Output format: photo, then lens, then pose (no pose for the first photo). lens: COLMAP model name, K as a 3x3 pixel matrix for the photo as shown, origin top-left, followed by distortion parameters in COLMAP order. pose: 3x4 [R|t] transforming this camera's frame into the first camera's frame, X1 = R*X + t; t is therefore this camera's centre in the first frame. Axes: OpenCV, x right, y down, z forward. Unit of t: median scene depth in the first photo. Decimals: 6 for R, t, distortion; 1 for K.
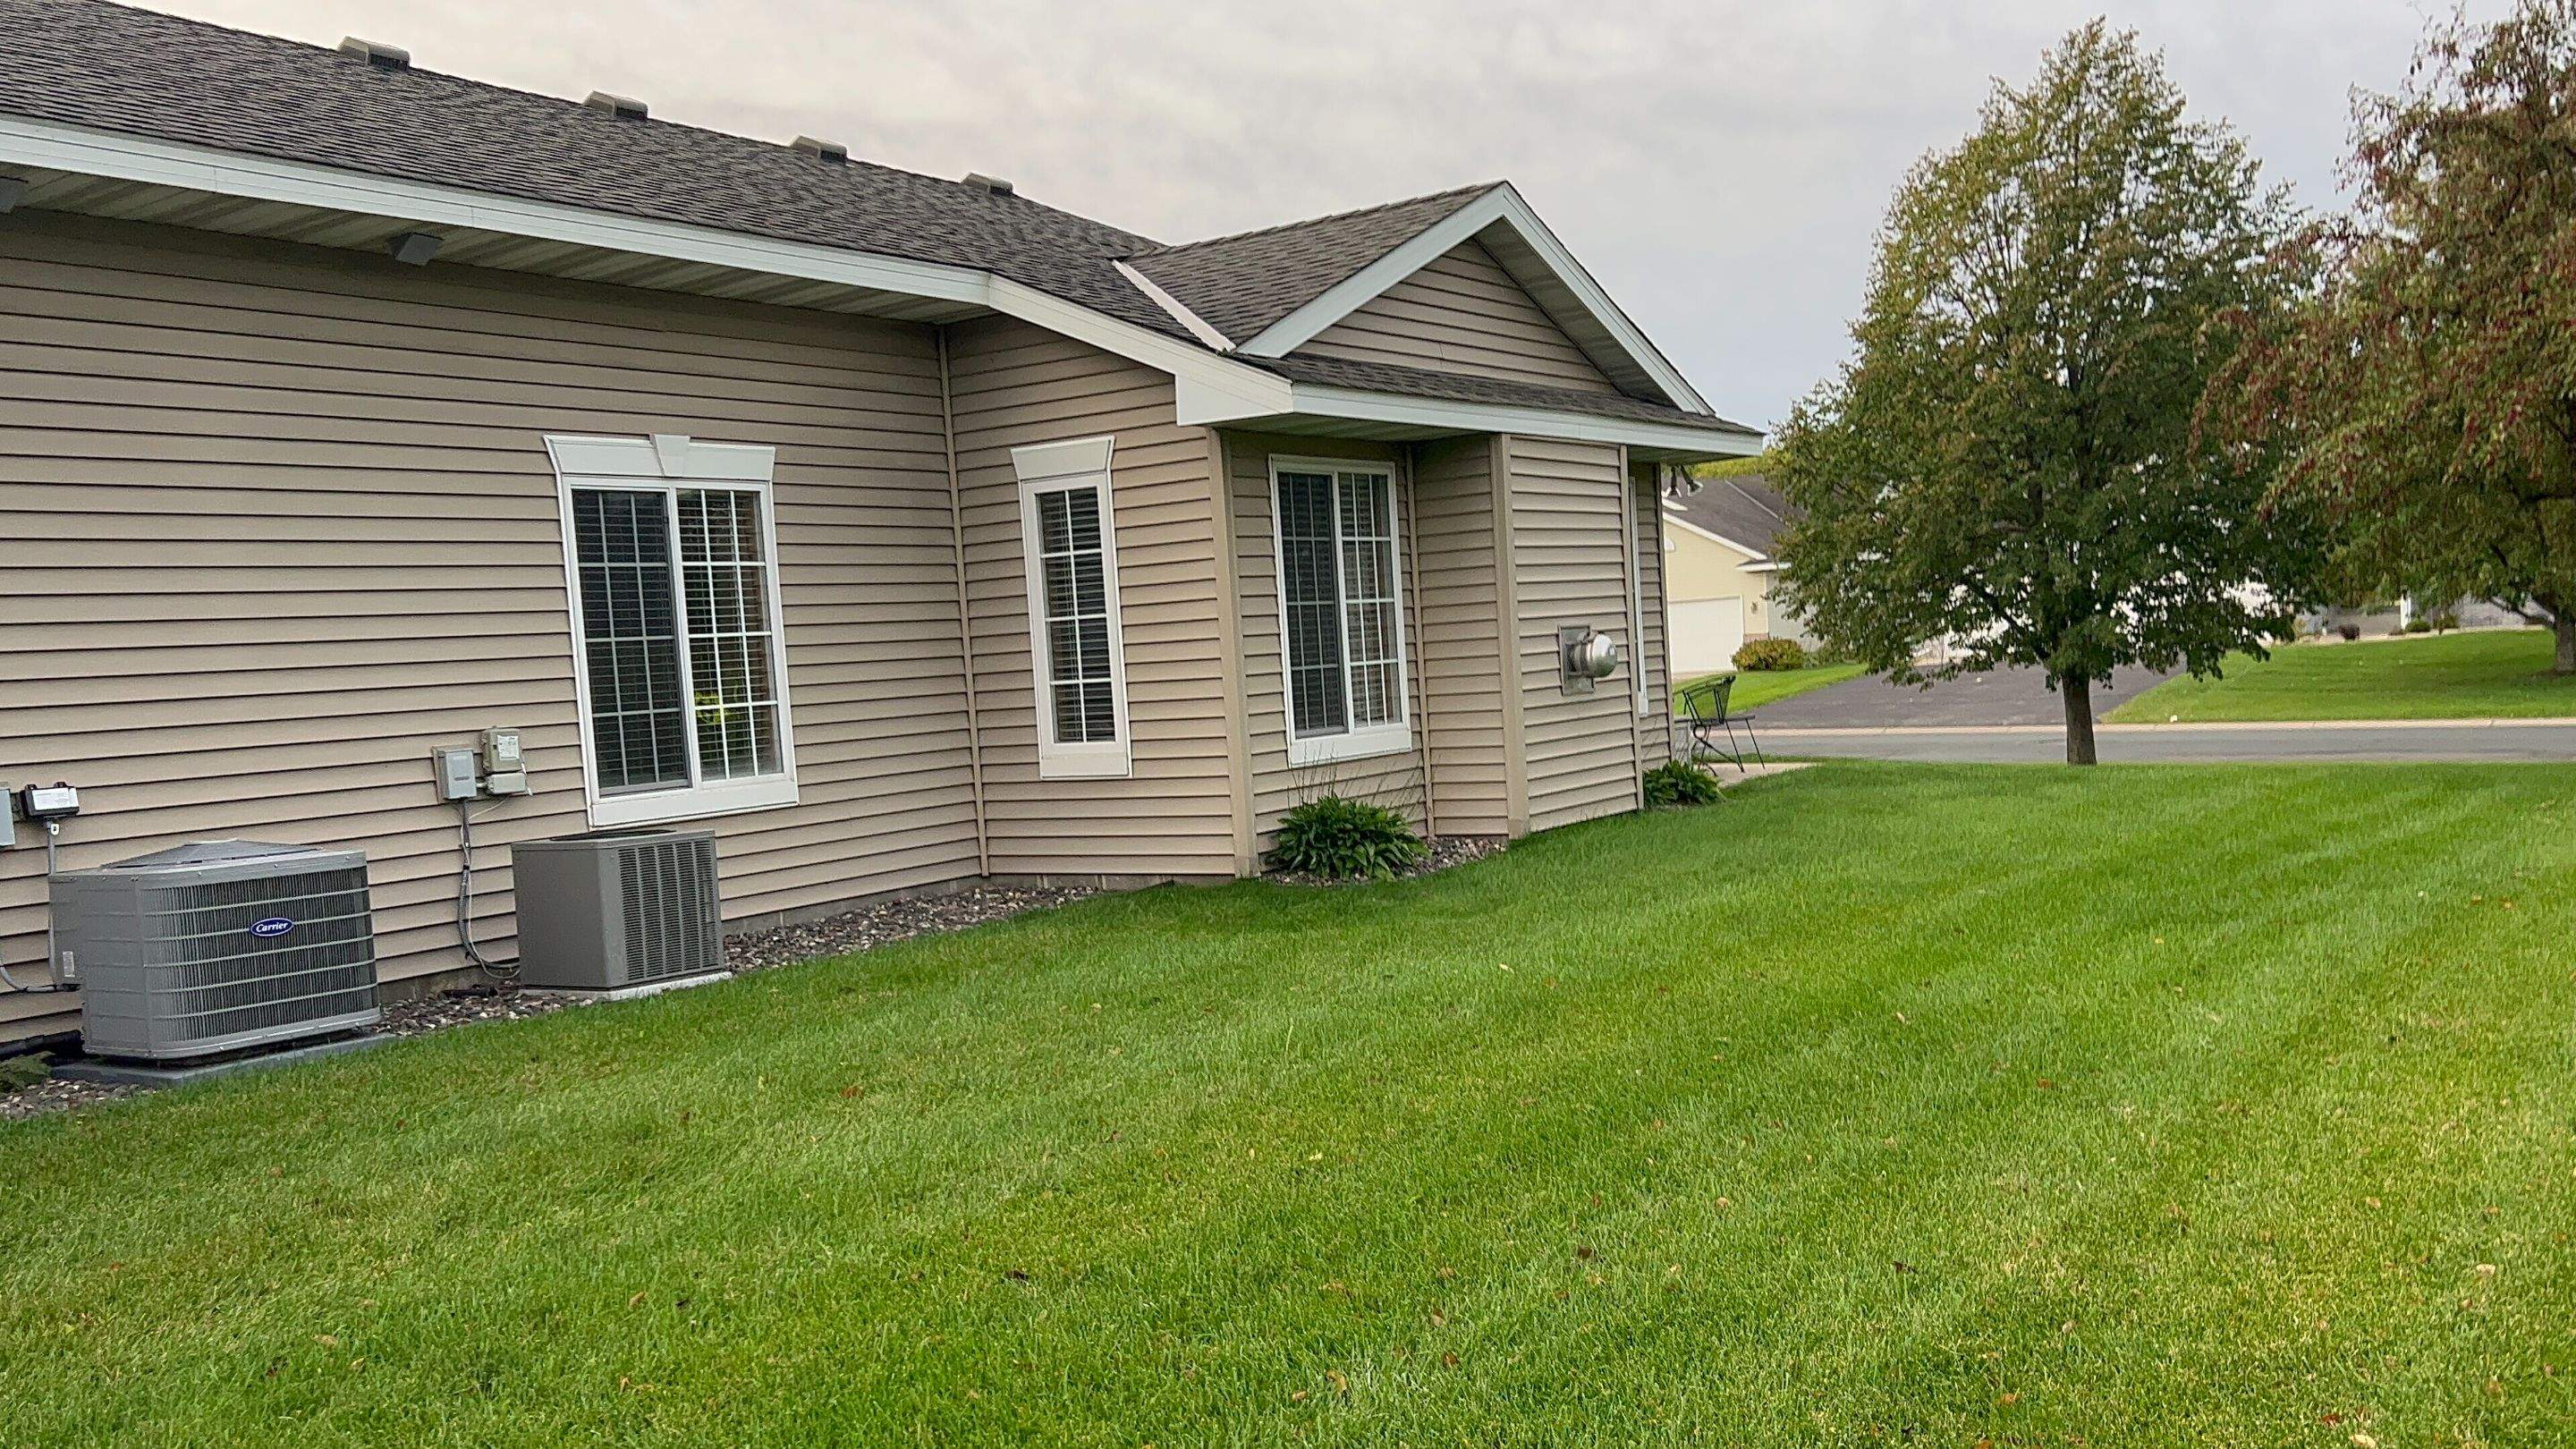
lens RADIAL K [[2082.2, 0, 1287.8], [0, 2082.2, 776.4], [0, 0, 1]] dist [0.045013, -0.004687]
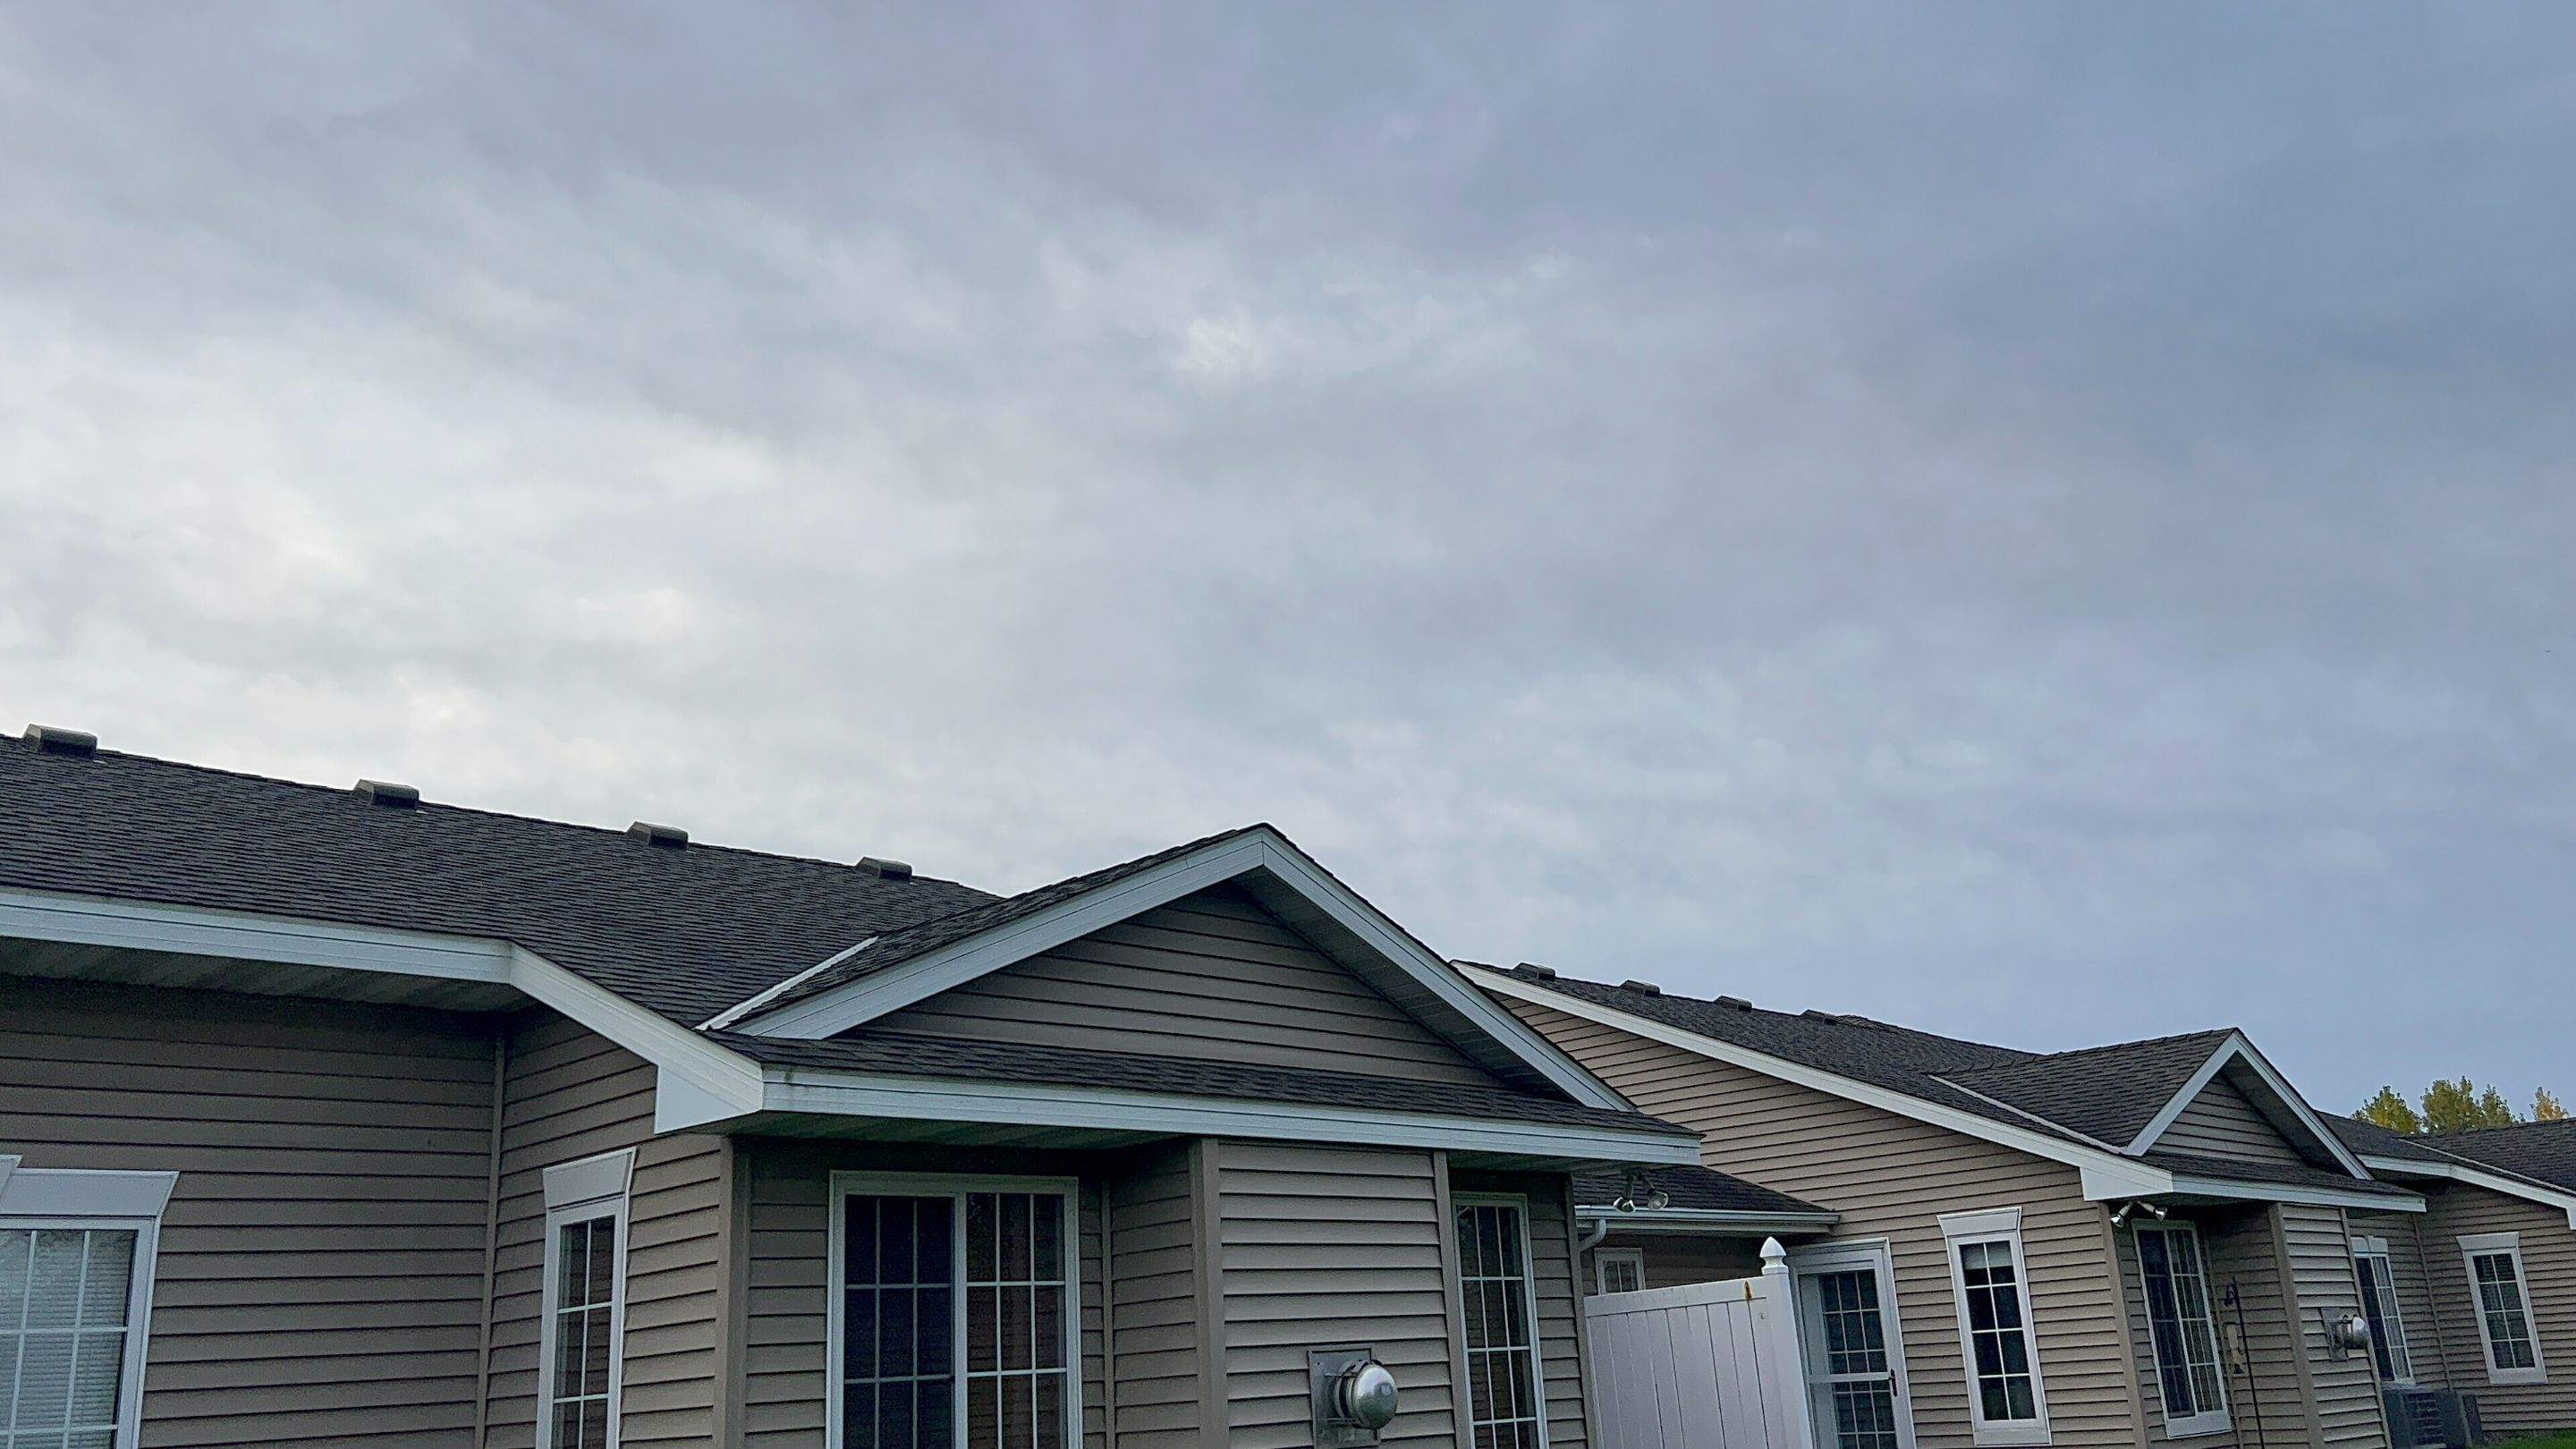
lens RADIAL K [[2163.6, 0, 1307.5], [0, 2163.6, 734.8], [0, 0, 1]] dist [0.035117, -0.023962]
pose [[0.990812, -0.033425, -0.131052, -1.065472], [-0.013164, 0.940544, -0.339416, 0.159729], [0.134605, 0.338022, 0.931462, -1.628282]]
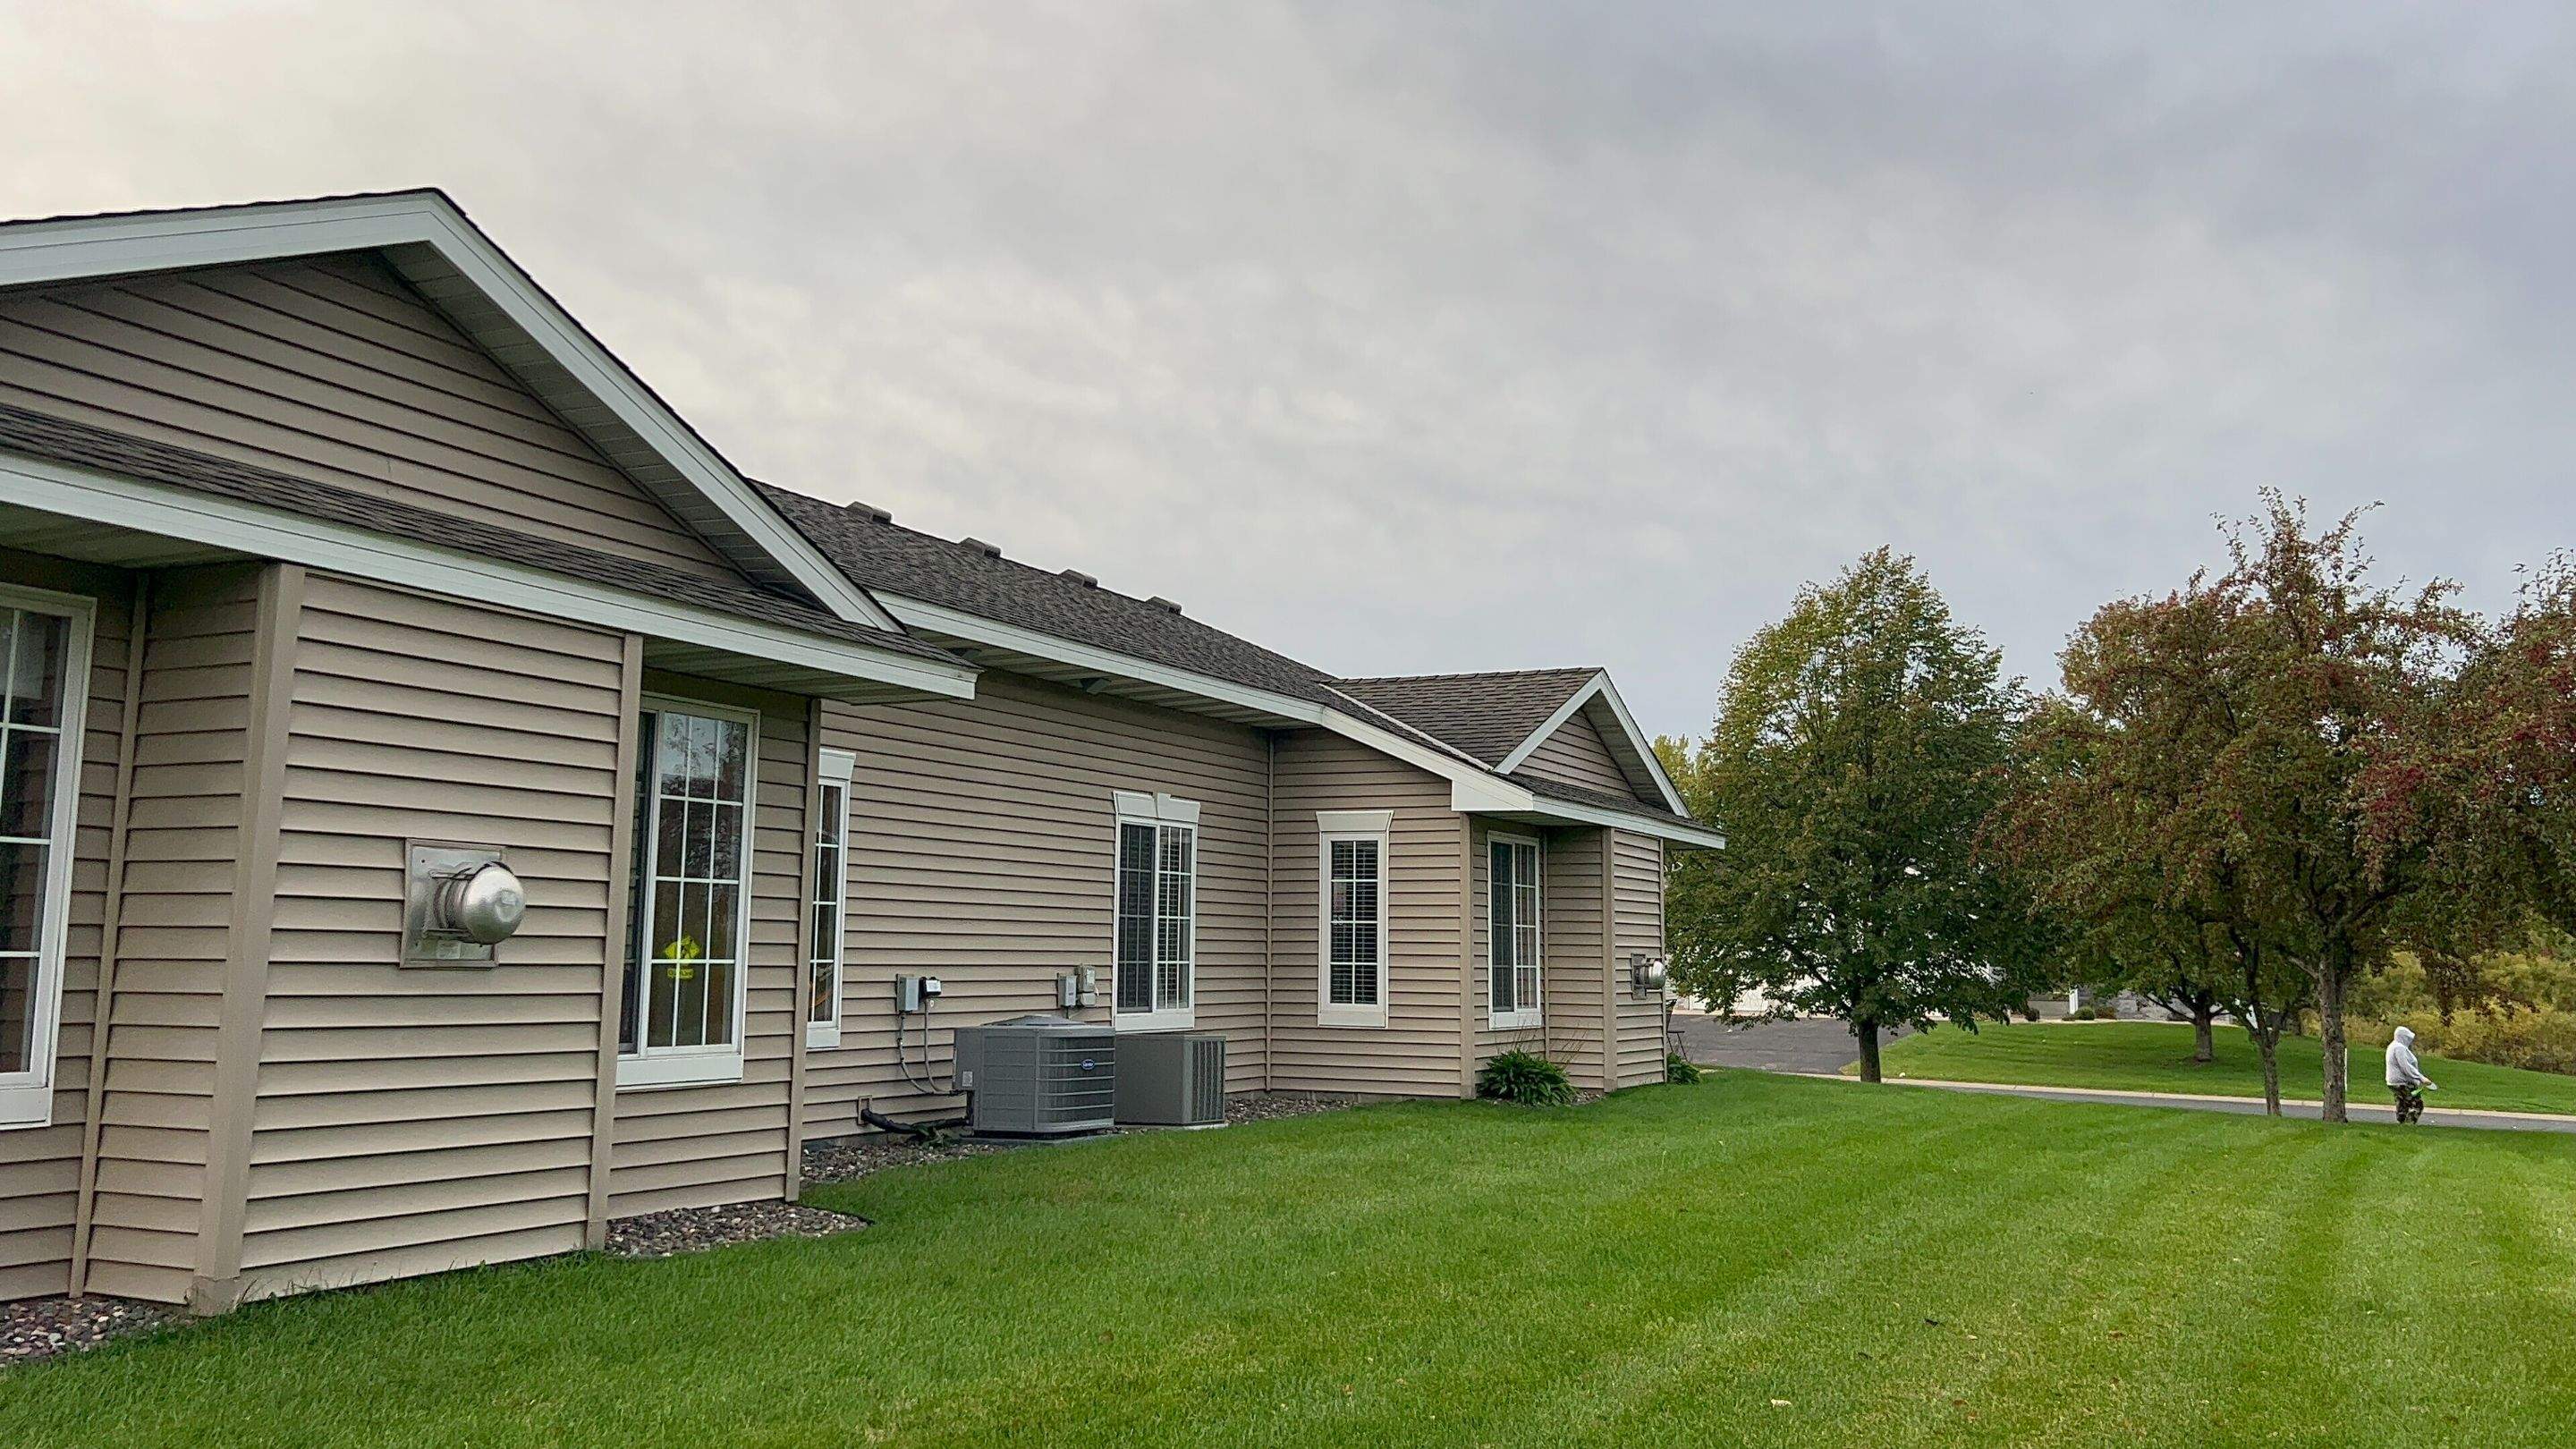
lens RADIAL K [[2095.9, 0, 1272.7], [0, 2095.9, 646.2], [0, 0, 1]] dist [0.108159, -0.174697]
pose [[0.986856, 0.095833, 0.130119, -0.384840], [-0.066153, 0.974199, -0.215776, 0.065333], [-0.147440, 0.204332, 0.967734, -0.554986]]
